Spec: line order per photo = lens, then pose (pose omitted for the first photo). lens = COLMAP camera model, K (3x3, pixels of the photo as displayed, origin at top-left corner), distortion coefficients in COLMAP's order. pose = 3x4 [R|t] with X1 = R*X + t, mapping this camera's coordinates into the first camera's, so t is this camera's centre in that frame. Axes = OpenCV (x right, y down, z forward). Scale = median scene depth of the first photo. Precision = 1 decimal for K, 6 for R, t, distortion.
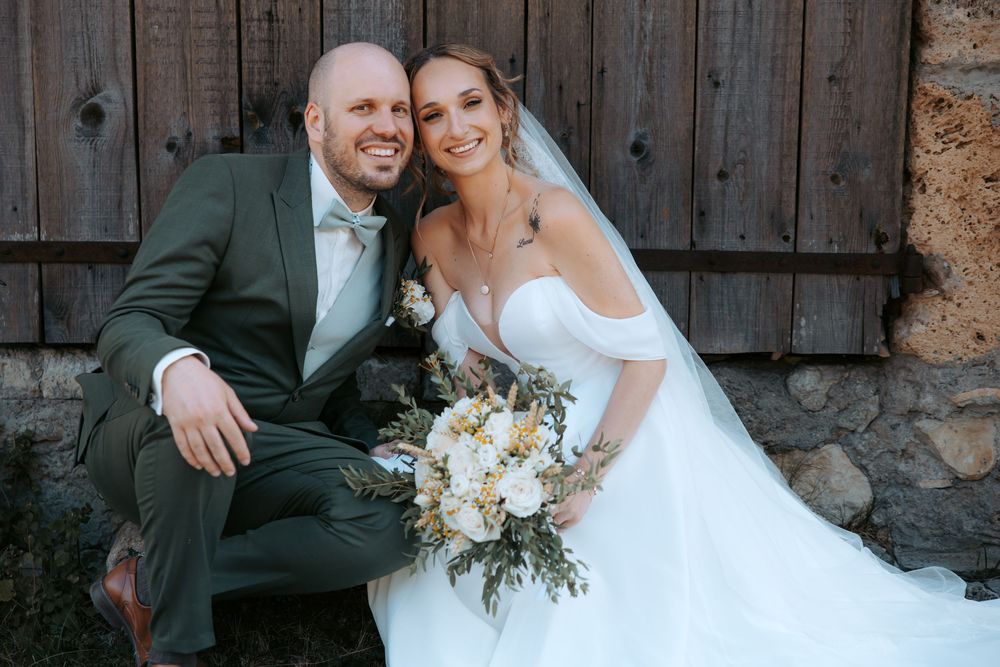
lens RADIAL K [[1793.8, 0, 500.1], [0, 1793.8, 333.2], [0, 0, 1]] dist [0.038325, 0.000000]
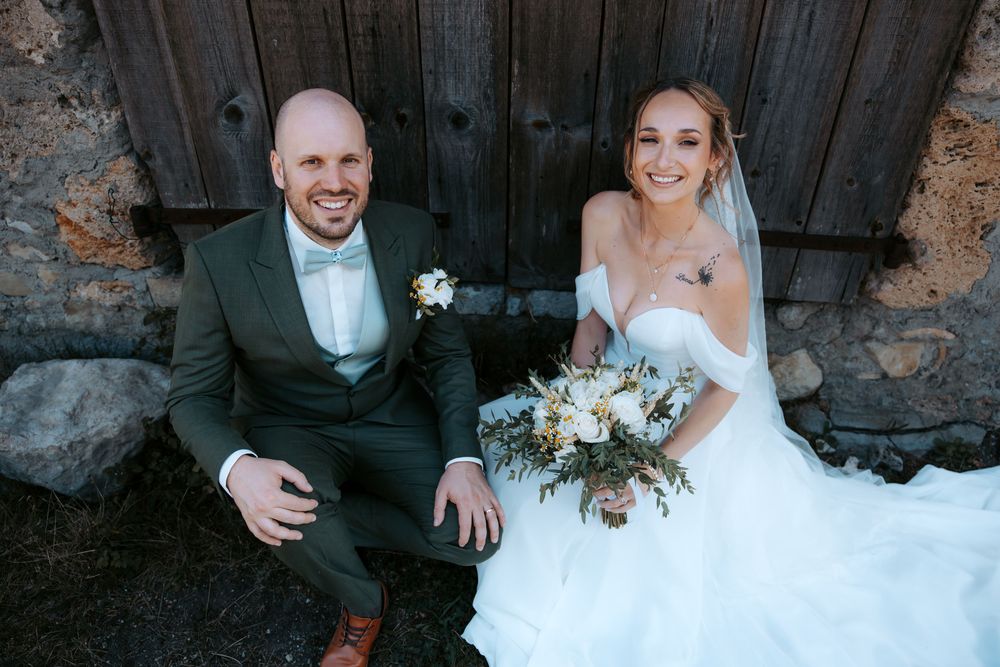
lens RADIAL K [[786.2, 0, 500.1], [0, 786.2, 334.2], [0, 0, 1]] dist [-0.016334, 0.017932]
pose [[0.999155, 0.021330, -0.035137, -0.026999], [-0.001569, 0.873996, 0.485930, -0.249948], [0.041075, -0.485464, 0.873291, 0.480242]]
